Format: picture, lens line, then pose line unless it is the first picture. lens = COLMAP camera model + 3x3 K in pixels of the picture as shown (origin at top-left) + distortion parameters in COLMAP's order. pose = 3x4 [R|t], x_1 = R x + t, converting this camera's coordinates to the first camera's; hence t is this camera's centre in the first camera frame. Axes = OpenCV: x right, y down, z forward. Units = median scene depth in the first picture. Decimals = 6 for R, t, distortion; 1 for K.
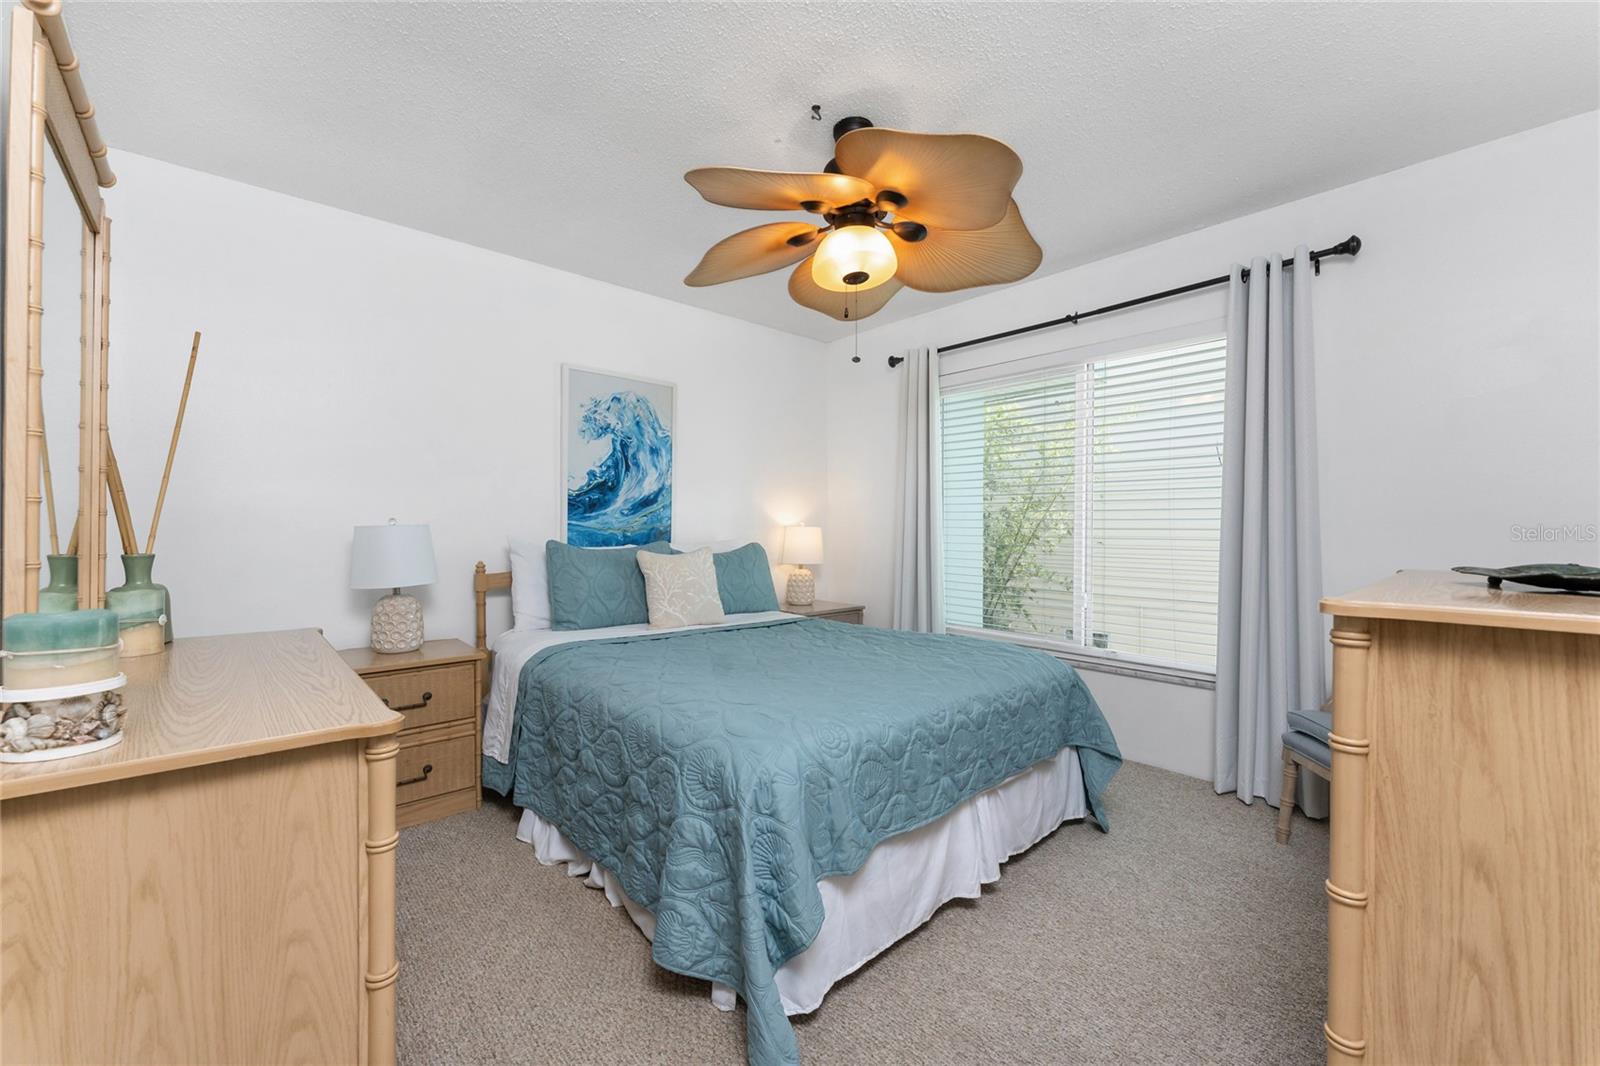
lens RADIAL K [[633.5, 0, 834.9], [0, 633.5, 530.4], [0, 0, 1]] dist [-0.000775, 0.000241]
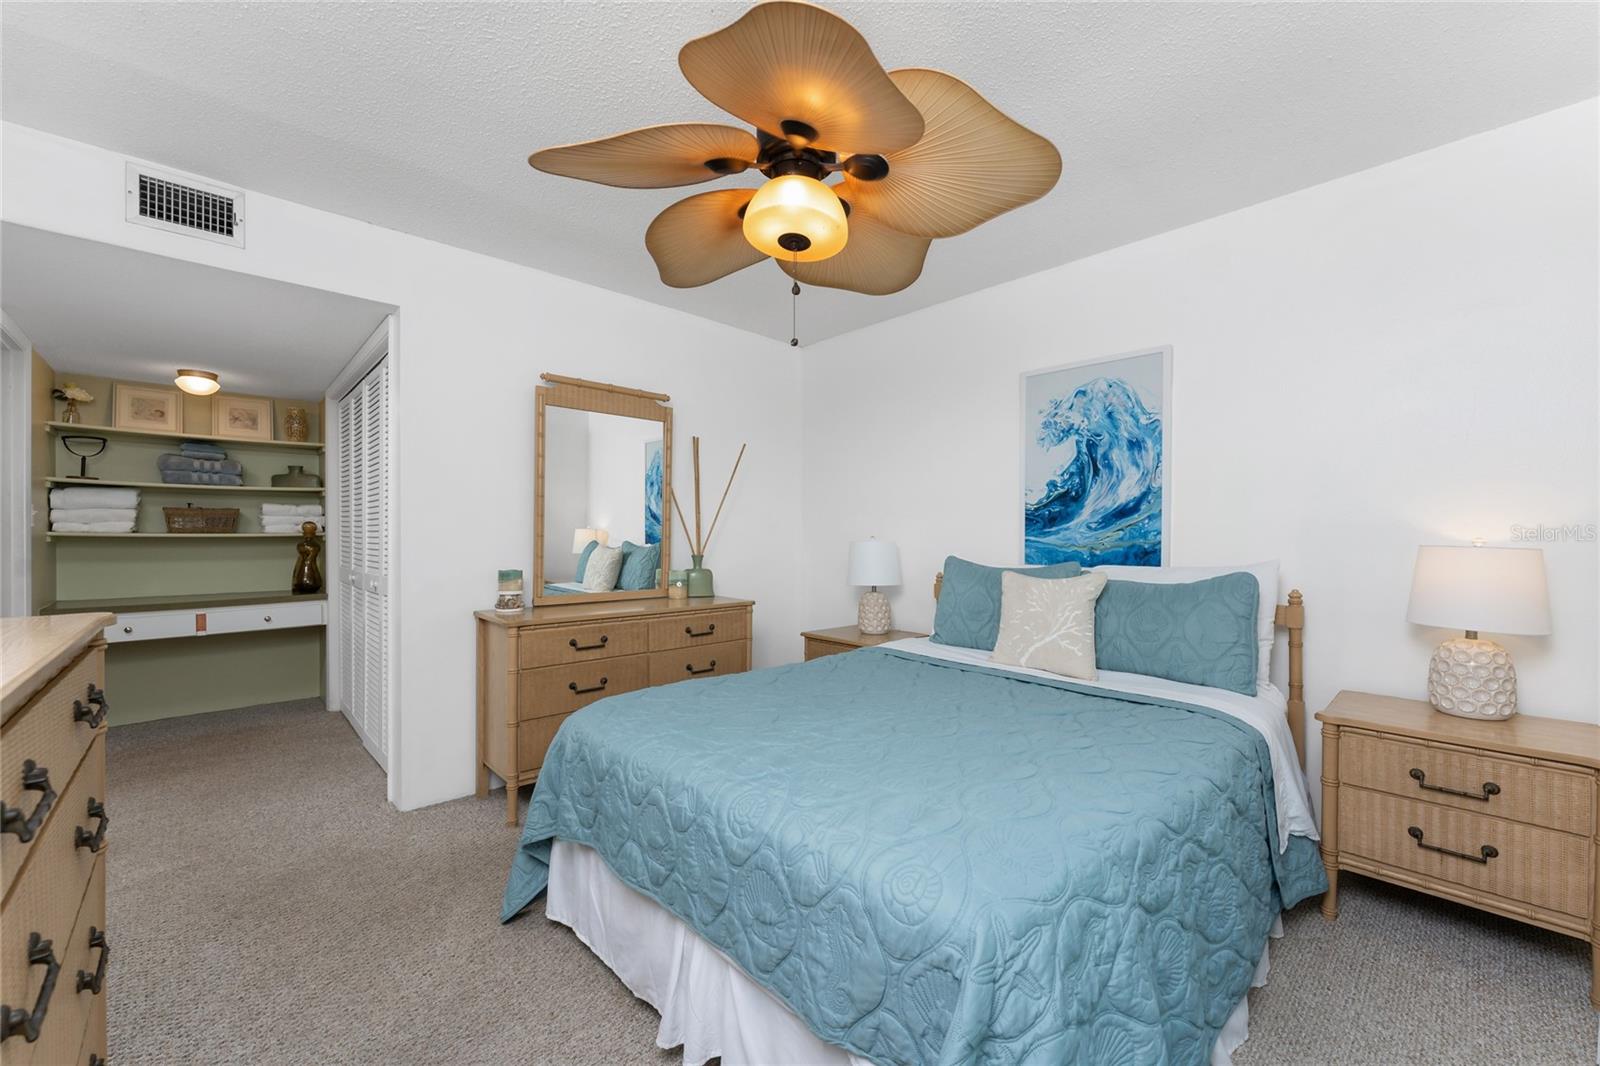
lens RADIAL K [[633.5, 0, 765.7], [0, 633.5, 538.0], [0, 0, 1]] dist [-0.000775, 0.000241]
pose [[-0.058866, 0.012024, -0.998193, 0.525222], [0.000345, 0.999928, 0.012024, -0.023103], [0.998266, 0.000364, -0.058866, 0.625438]]
